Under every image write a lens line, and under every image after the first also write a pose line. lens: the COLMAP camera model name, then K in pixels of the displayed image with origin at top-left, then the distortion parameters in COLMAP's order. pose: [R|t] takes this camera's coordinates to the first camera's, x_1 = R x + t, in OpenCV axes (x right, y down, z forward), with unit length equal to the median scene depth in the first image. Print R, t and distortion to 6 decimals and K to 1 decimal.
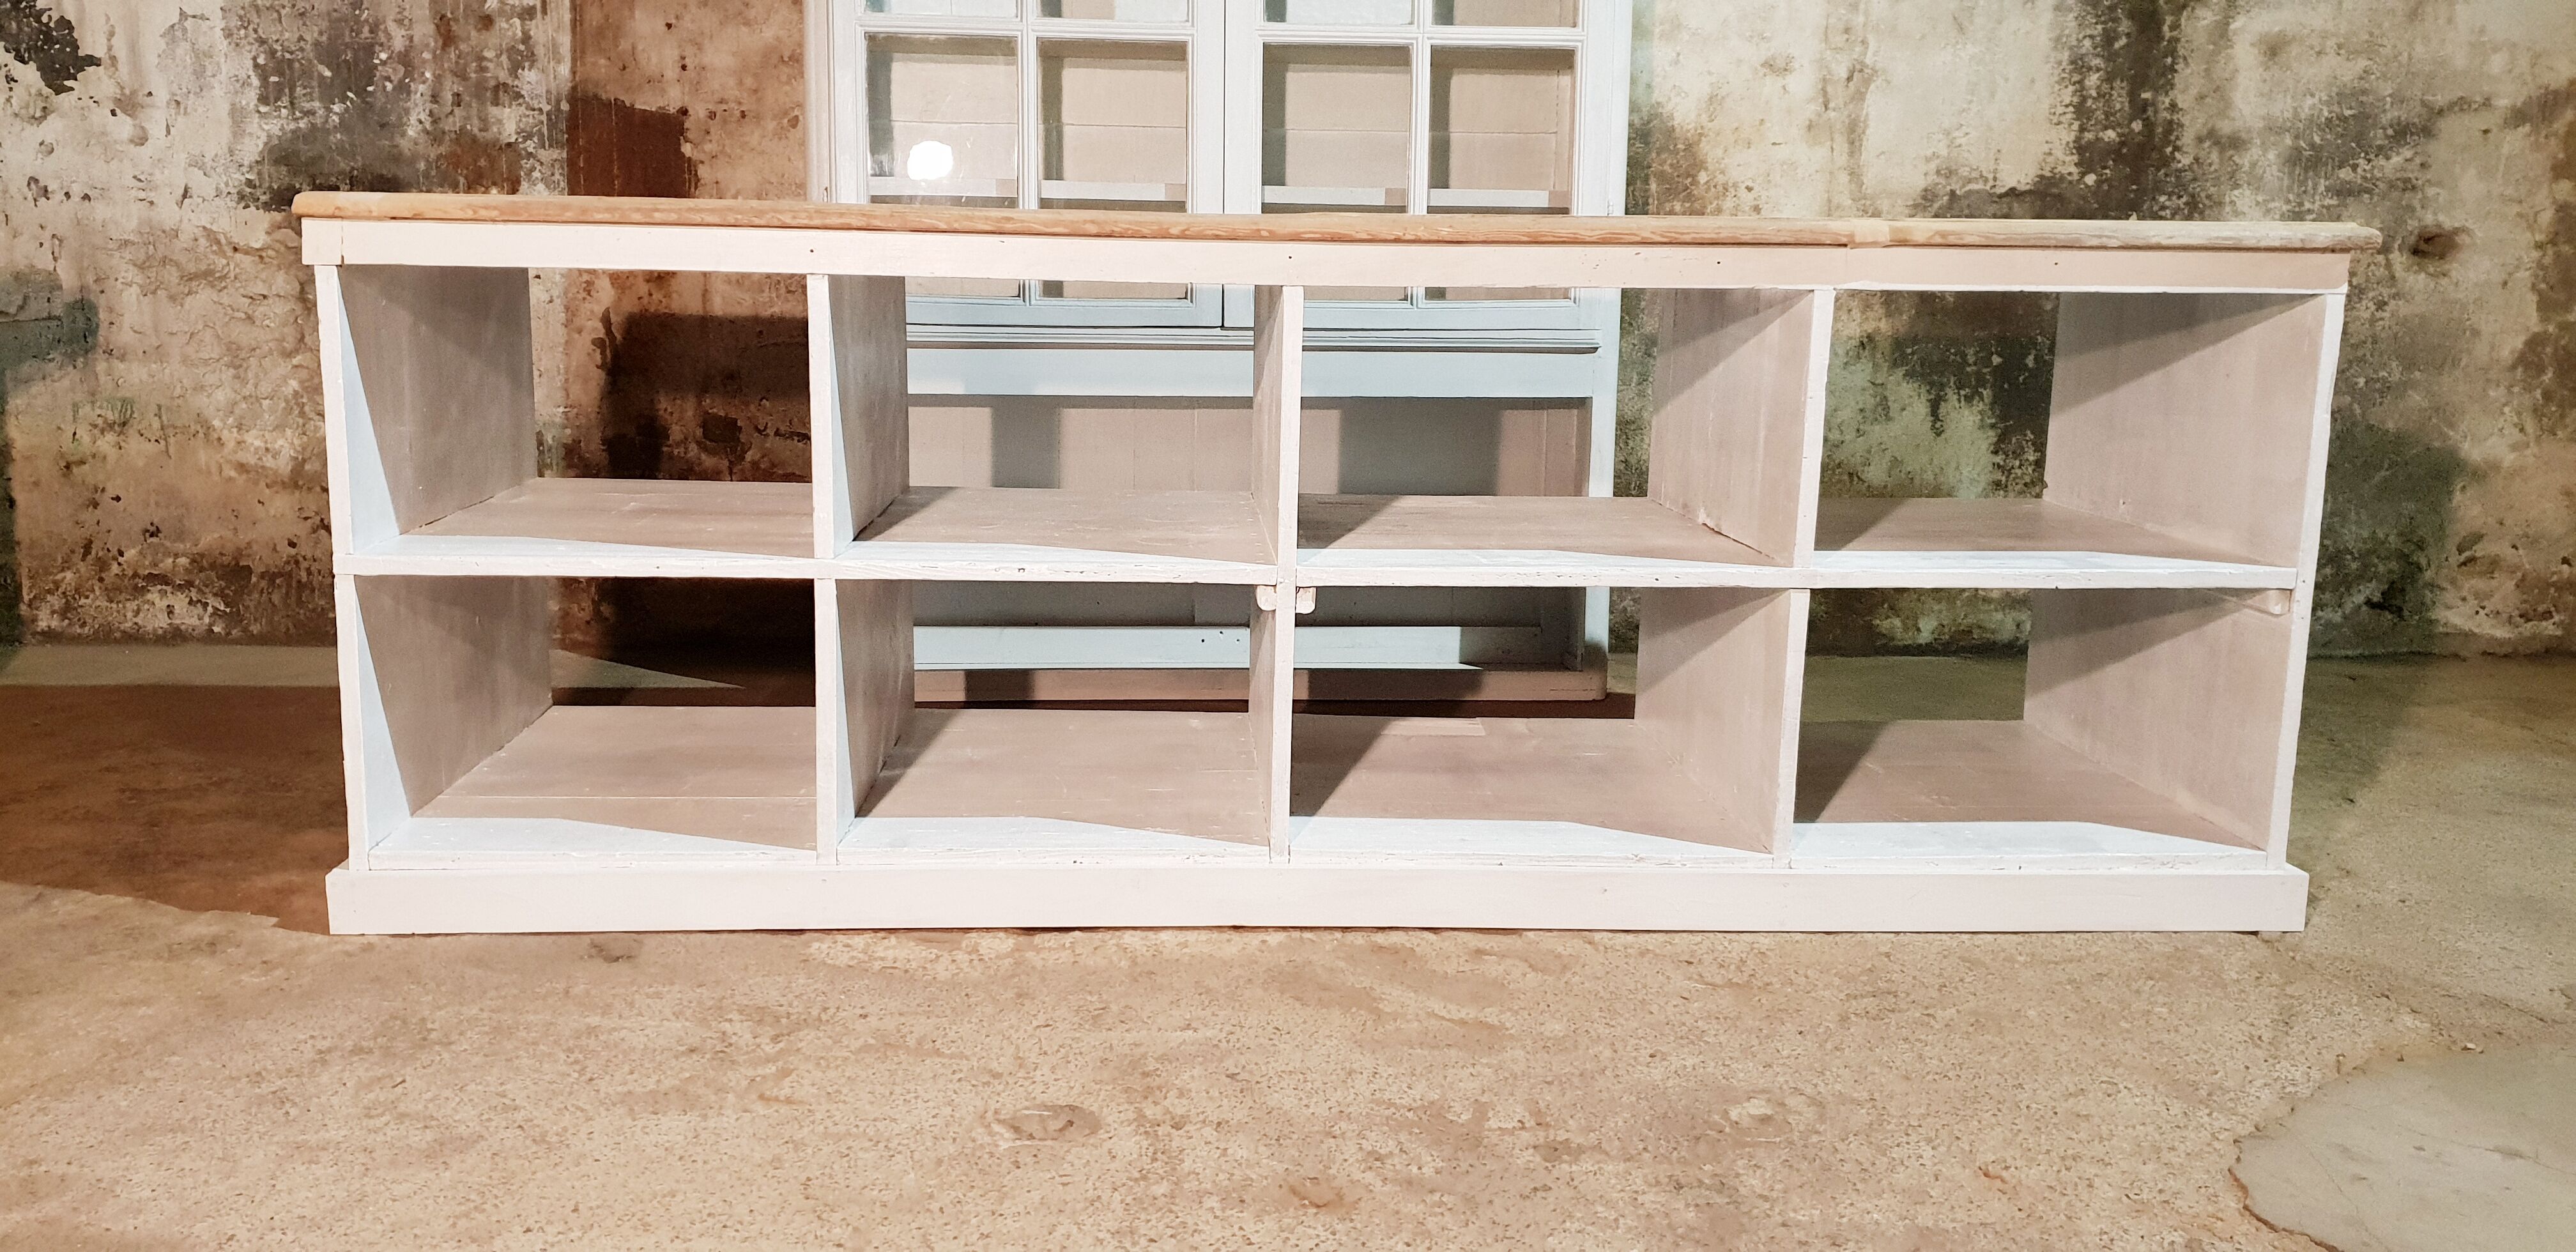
lens RADIAL K [[2017.1, 0, 1263.5], [0, 2017.1, 618.2], [0, 0, 1]] dist [0.013868, 0.012038]
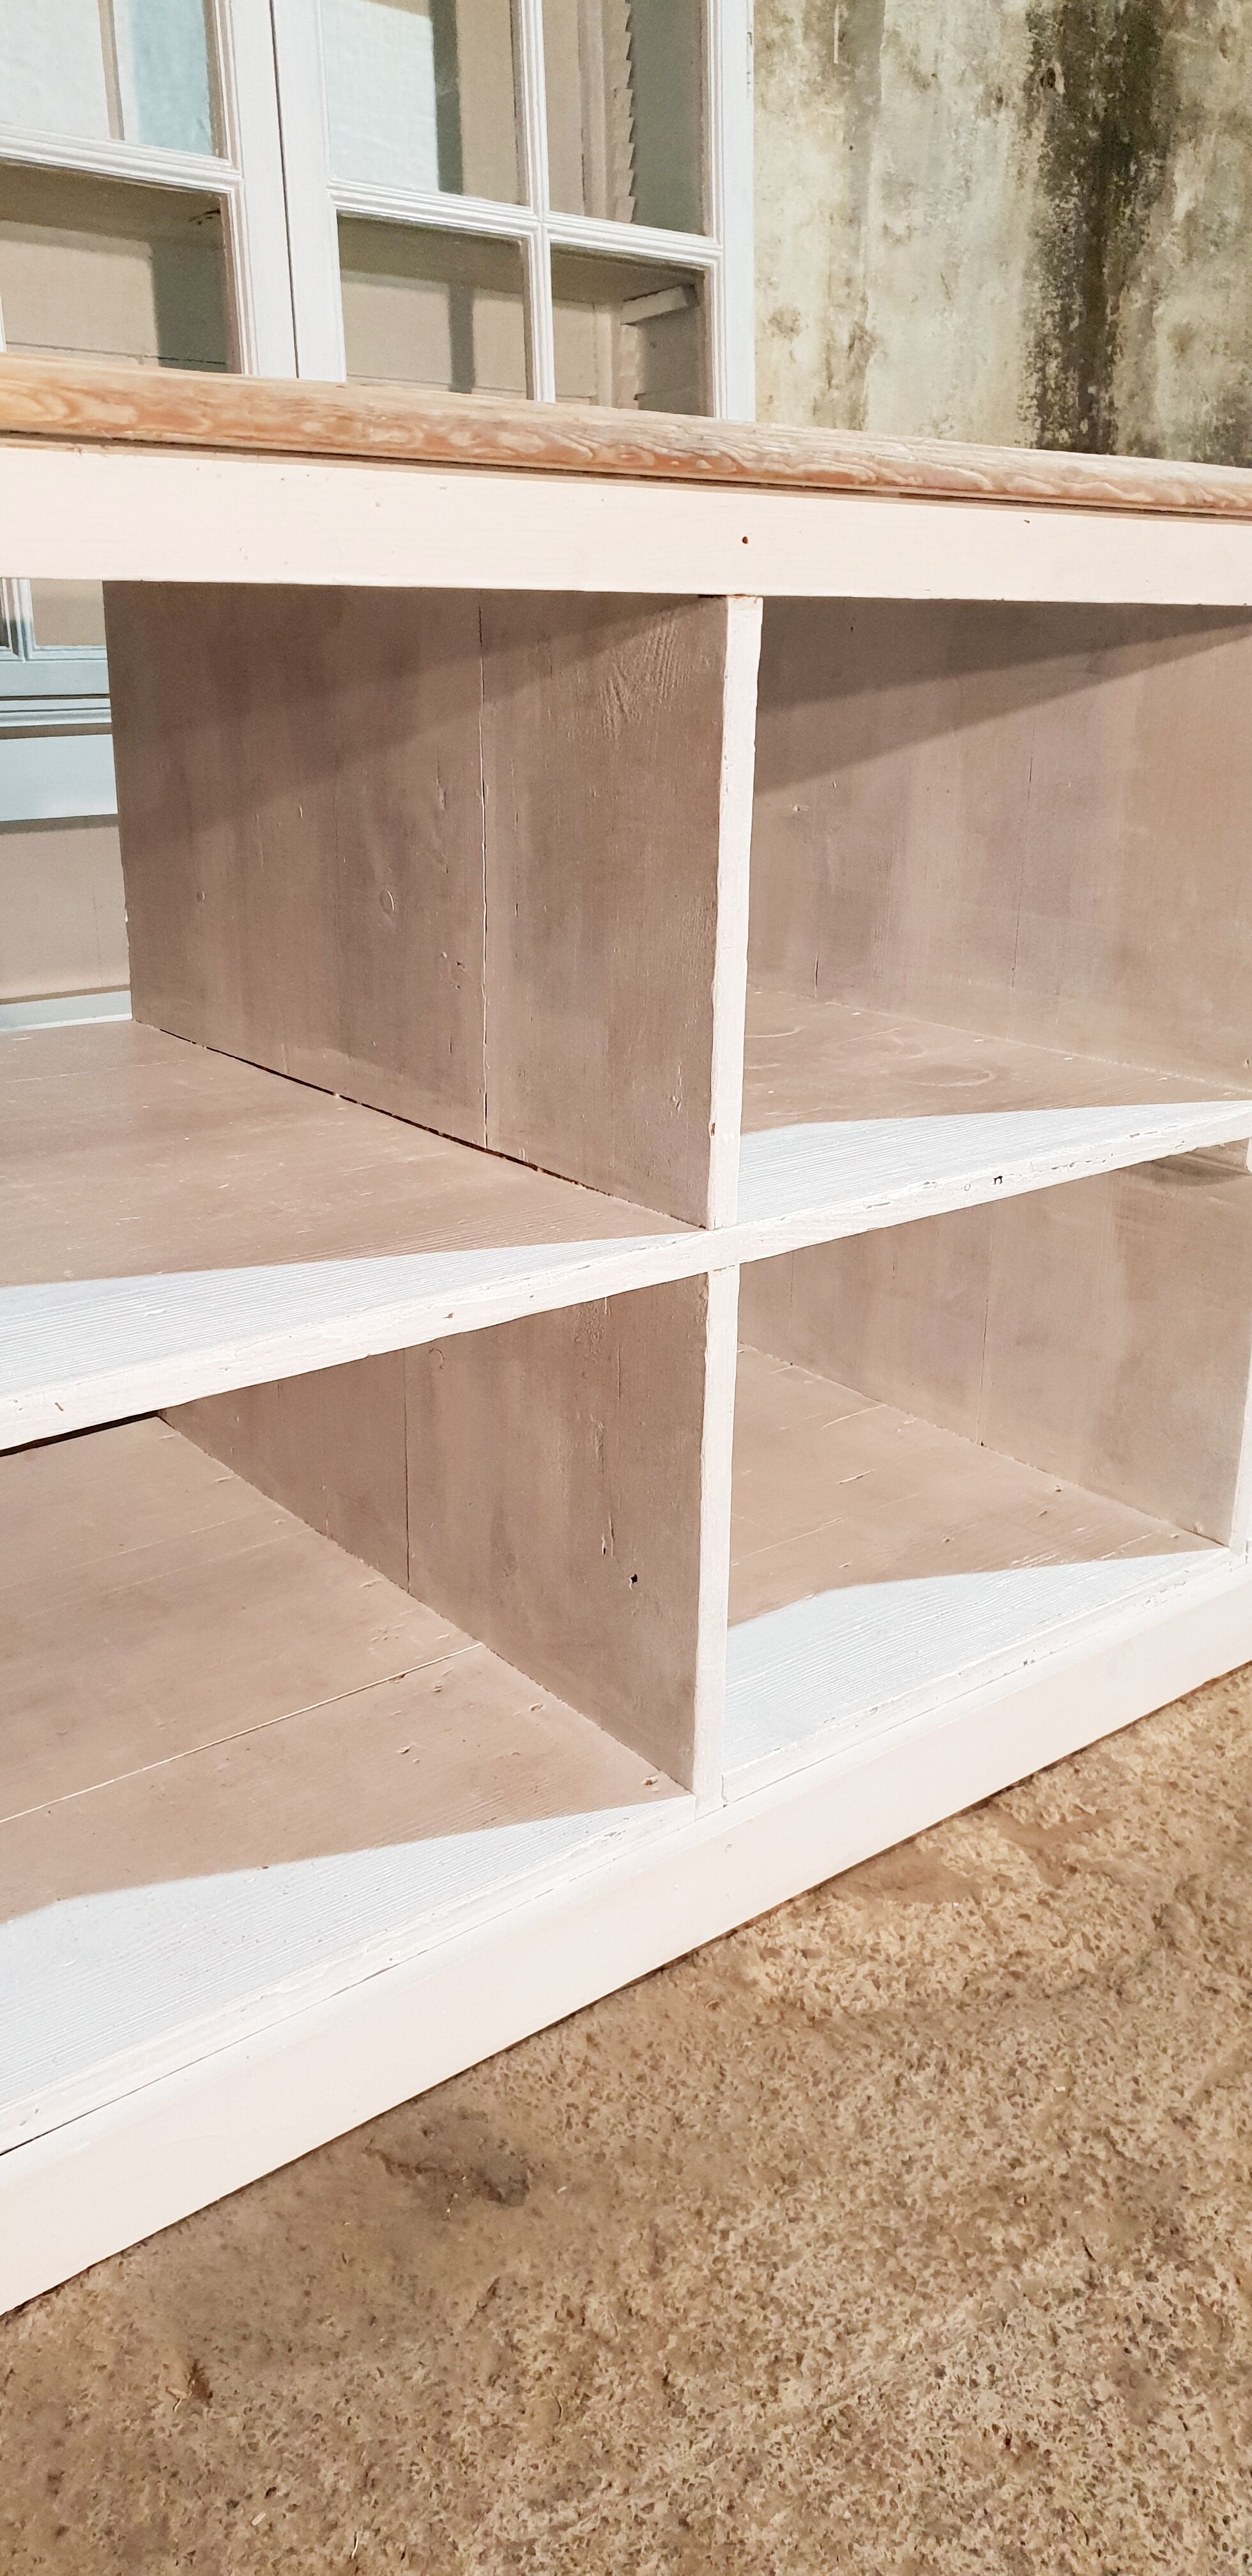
lens RADIAL K [[2032.0, 0, 647.3], [0, 2032.0, 1283.1], [0, 0, 1]] dist [-0.026210, 0.077385]
pose [[0.801401, -0.195857, 0.565152, -0.301210], [0.106878, 0.976553, 0.186875, -0.064542], [-0.588501, -0.089359, 0.803543, 0.372968]]
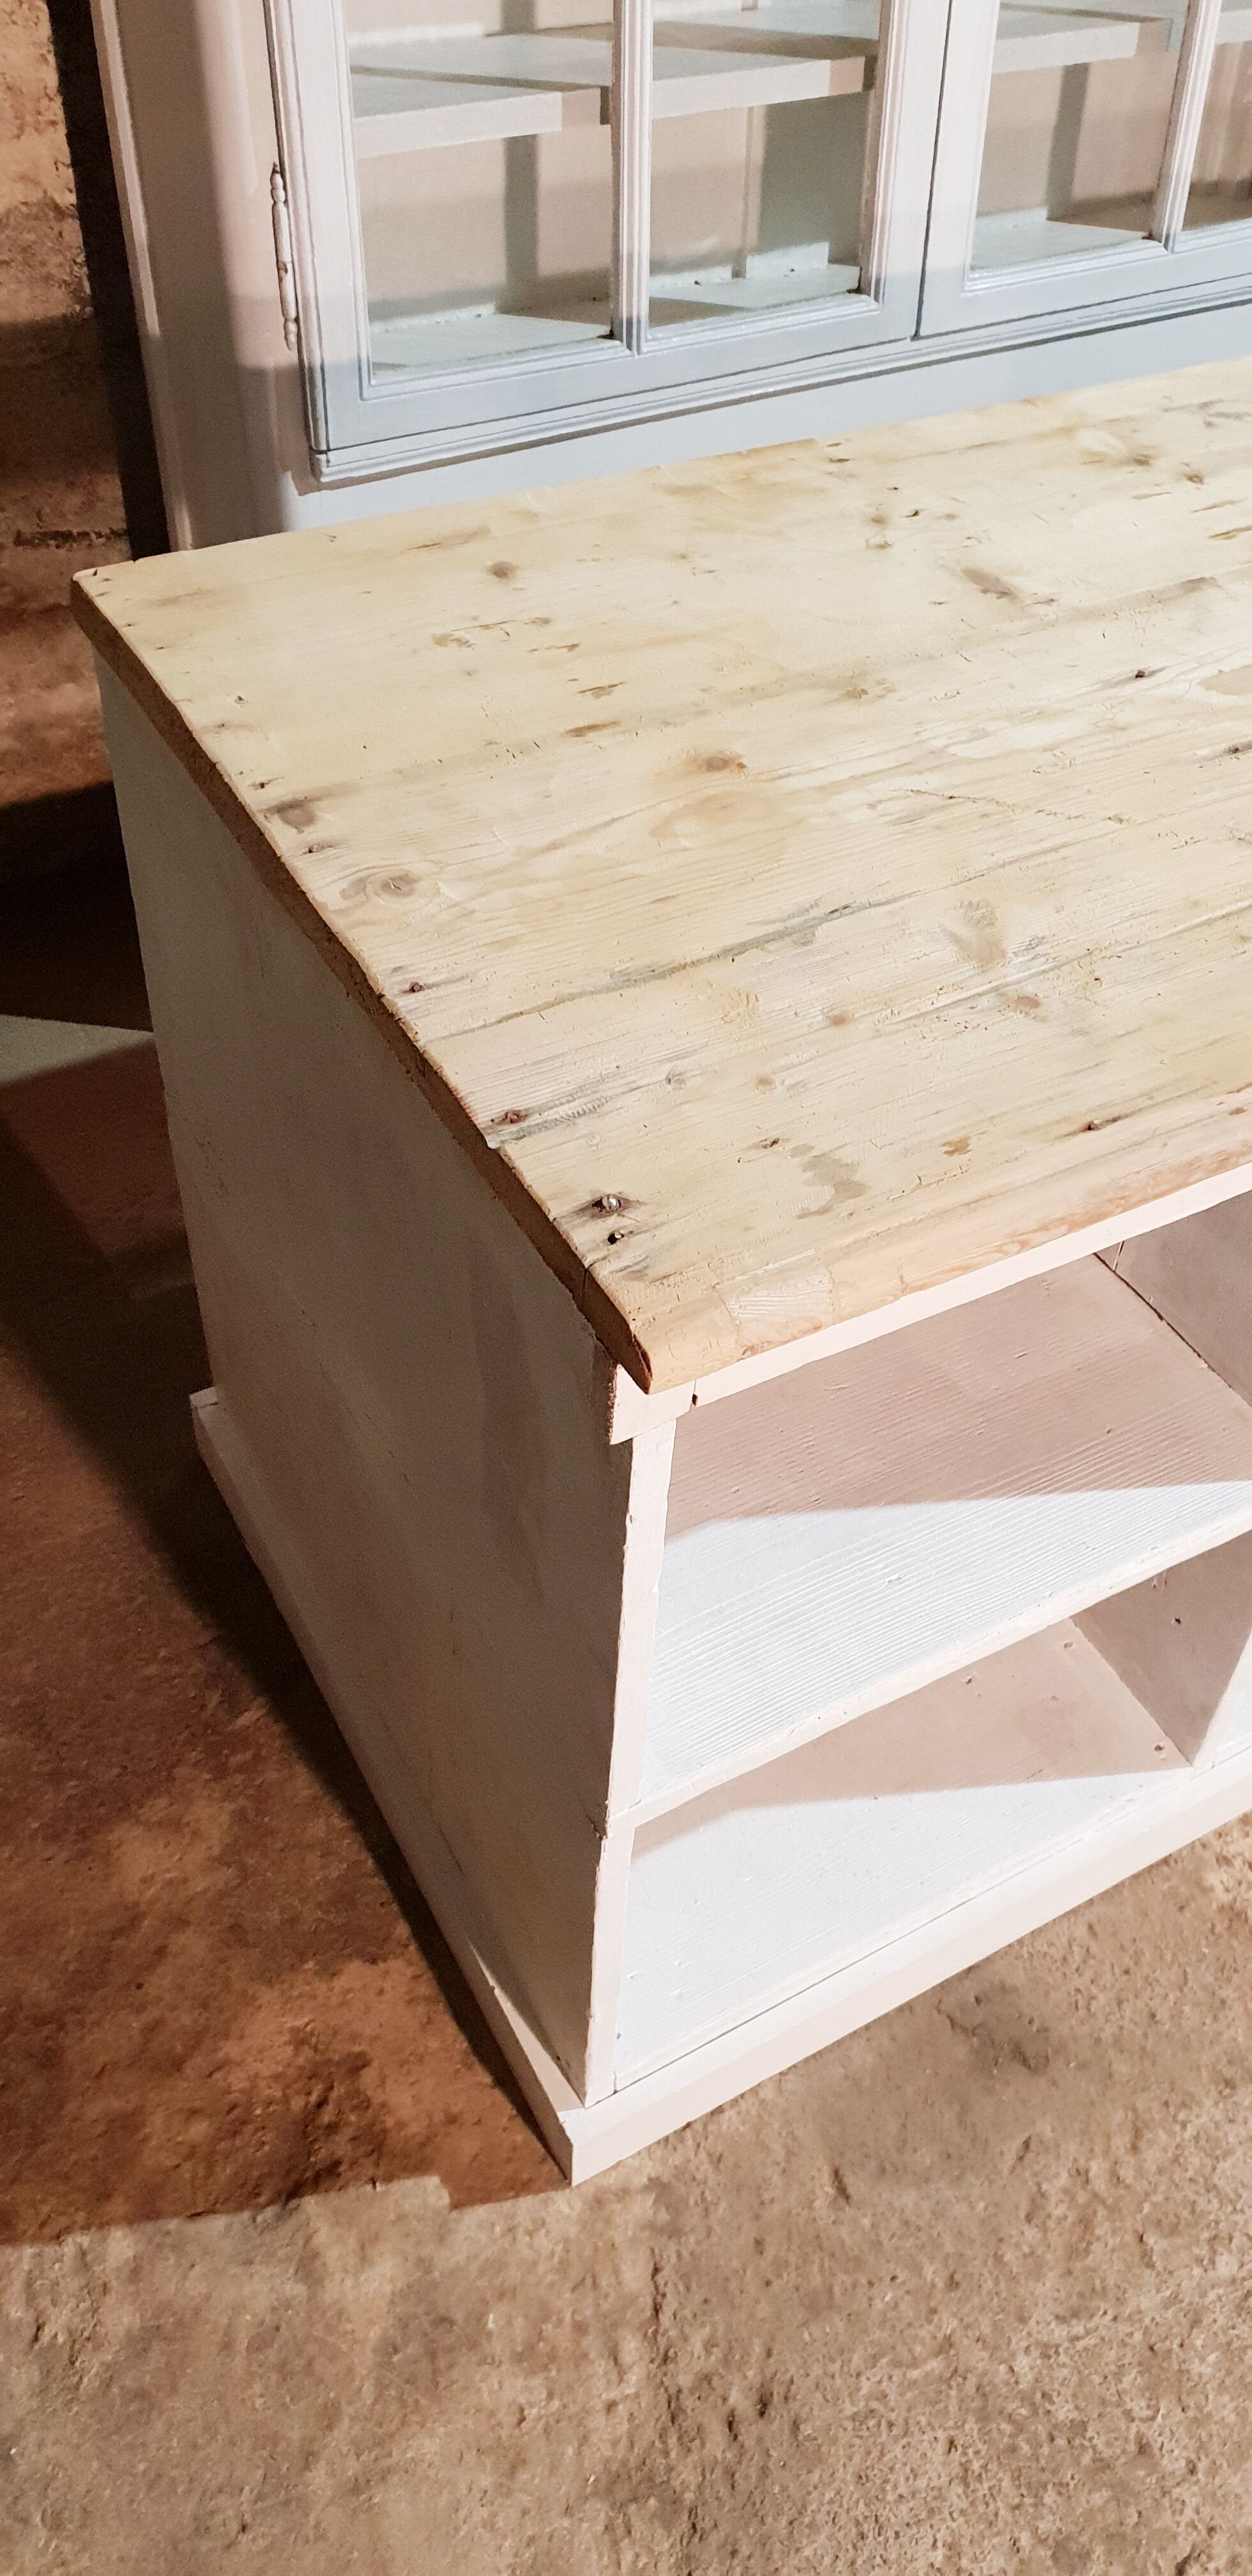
lens RADIAL K [[2016.5, 0, 690.6], [0, 2016.5, 1294.0], [0, 0, 1]] dist [0.000075, 0.002187]
pose [[0.885917, -0.303151, 0.351070, -0.337689], [0.039396, 0.803313, 0.594252, -0.248763], [-0.462167, -0.512628, 0.723612, 0.413600]]
